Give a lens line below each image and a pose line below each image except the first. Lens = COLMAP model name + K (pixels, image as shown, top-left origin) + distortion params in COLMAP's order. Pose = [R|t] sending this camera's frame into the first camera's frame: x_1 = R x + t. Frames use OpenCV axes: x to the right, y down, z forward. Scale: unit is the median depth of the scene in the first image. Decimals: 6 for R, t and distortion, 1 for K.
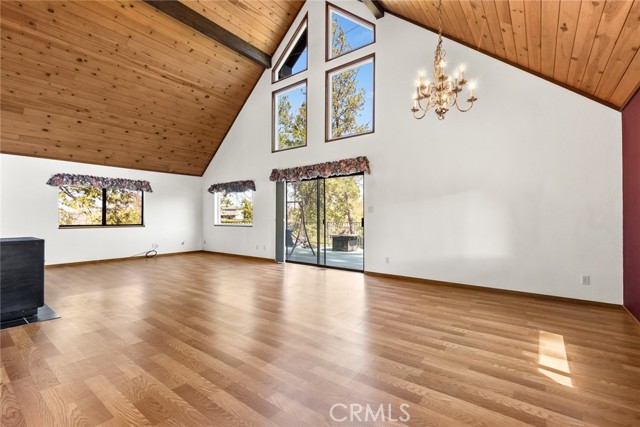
lens RADIAL K [[290.1, 0, 318.8], [0, 290.1, 214.3], [0, 0, 1]] dist [0.008502, -0.001048]
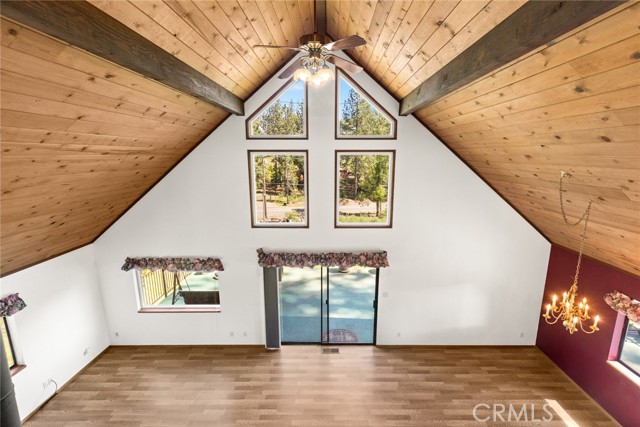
lens RADIAL K [[290.1, 0, 328.1], [0, 290.1, 217.0], [0, 0, 1]] dist [0.008502, -0.001048]
pose [[0.789952, -0.126529, 0.599972, -0.516308], [-0.006465, 0.976704, 0.214491, -0.452753], [-0.613135, -0.173317, 0.770732, 0.276340]]
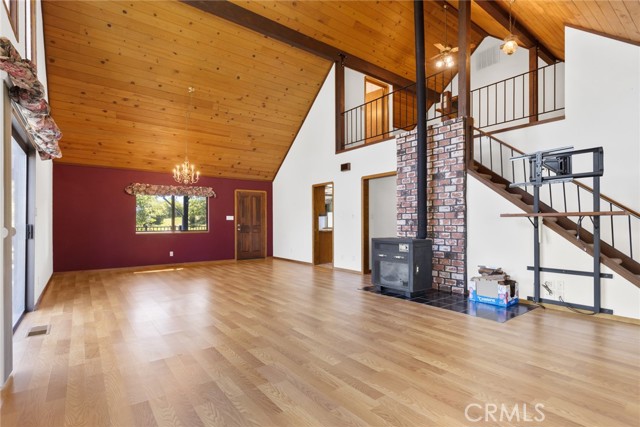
lens RADIAL K [[319.4, 0, 323.6], [0, 319.4, 220.4], [0, 0, 1]] dist [0.003231, -0.000887]
pose [[-0.966672, 0.002960, 0.256000, -0.548245], [-0.001533, 0.999848, -0.017350, 0.012106], [-0.256013, -0.017165, -0.966521, 1.288839]]
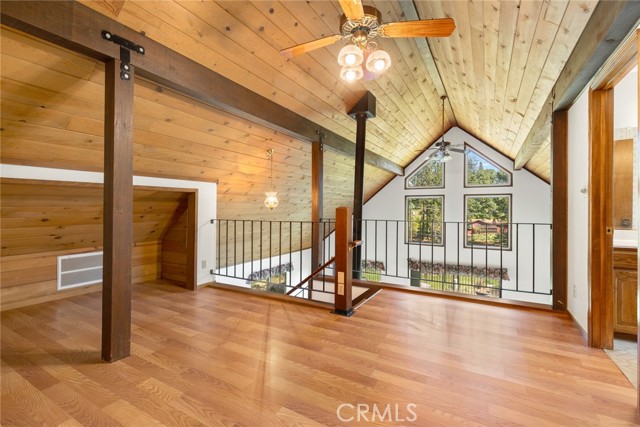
lens RADIAL K [[290.1, 0, 320.6], [0, 290.1, 211.1], [0, 0, 1]] dist [0.008502, -0.001048]
pose [[0.989705, 0.003748, 0.143072, -0.766428], [-0.006252, 0.999835, 0.017059, -0.408449], [-0.142985, -0.017778, 0.989565, -0.213286]]
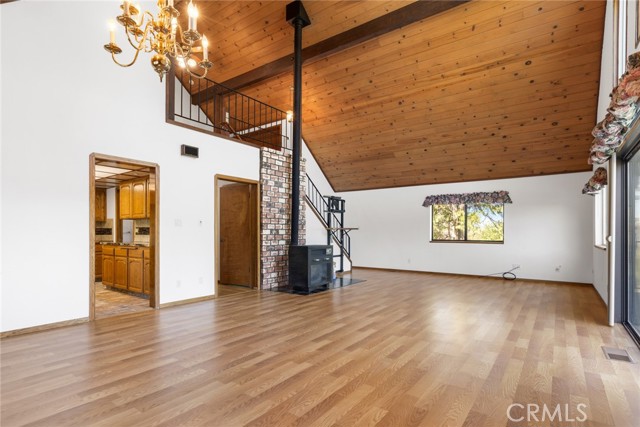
lens RADIAL K [[329.4, 0, 320.3], [0, 329.4, 233.0], [0, 0, 1]] dist [-0.005071, -0.000103]
pose [[0.033377, 0.000898, -0.999442, 0.436496], [0.009096, 0.999958, 0.001202, 0.005306], [0.999401, -0.009131, 0.033367, 0.503629]]
